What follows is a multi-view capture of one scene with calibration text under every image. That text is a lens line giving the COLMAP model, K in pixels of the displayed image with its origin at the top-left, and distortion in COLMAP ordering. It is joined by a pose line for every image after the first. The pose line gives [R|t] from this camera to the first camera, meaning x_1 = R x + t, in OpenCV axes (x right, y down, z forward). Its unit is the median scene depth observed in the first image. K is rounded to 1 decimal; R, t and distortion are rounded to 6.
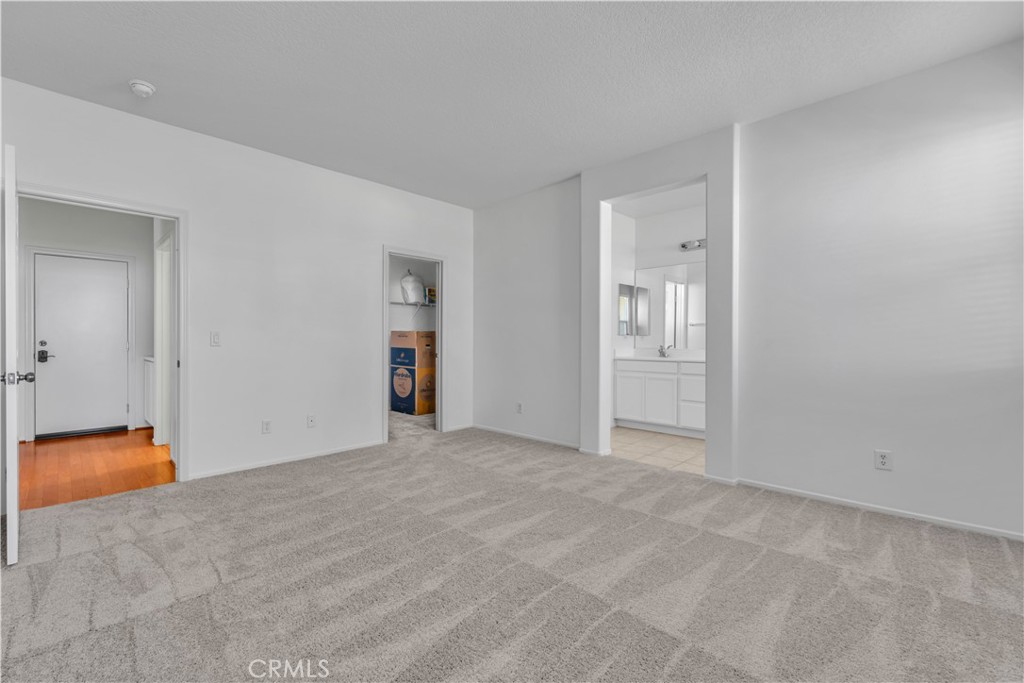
lens RADIAL K [[413.5, 0, 510.2], [0, 413.5, 339.2], [0, 0, 1]] dist [-0.001119, -0.000055]
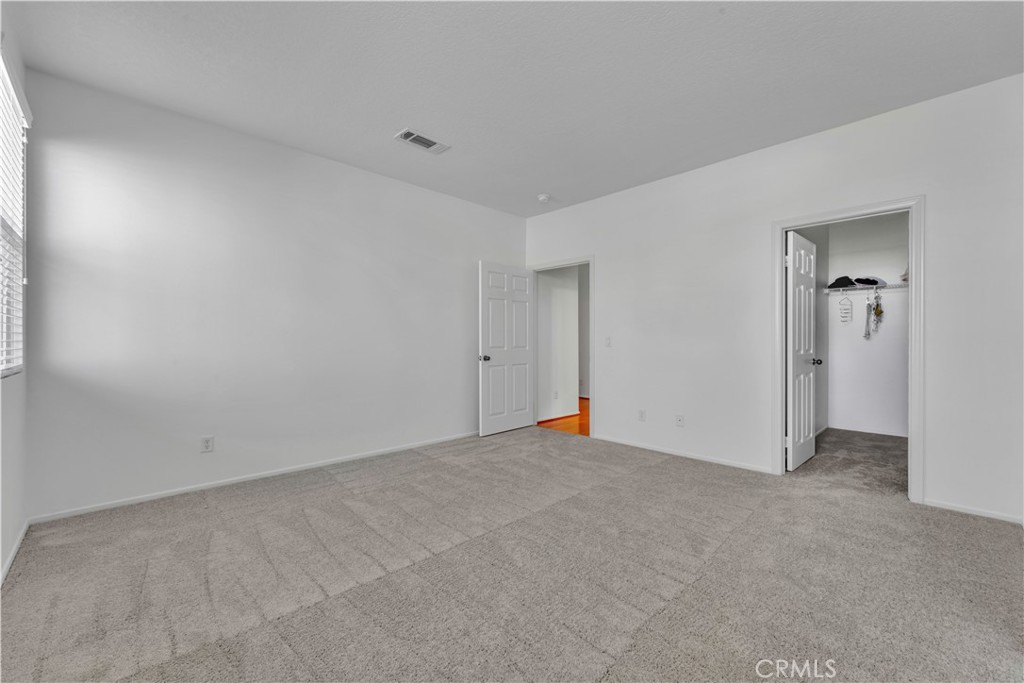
lens RADIAL K [[436.4, 0, 511.5], [0, 436.4, 344.8], [0, 0, 1]] dist [-0.001524, -0.000041]
pose [[-0.048571, 0.004979, -0.998807, 0.797400], [-0.000570, 0.999987, 0.005013, 0.002082], [0.998820, 0.000812, -0.048568, 0.792689]]
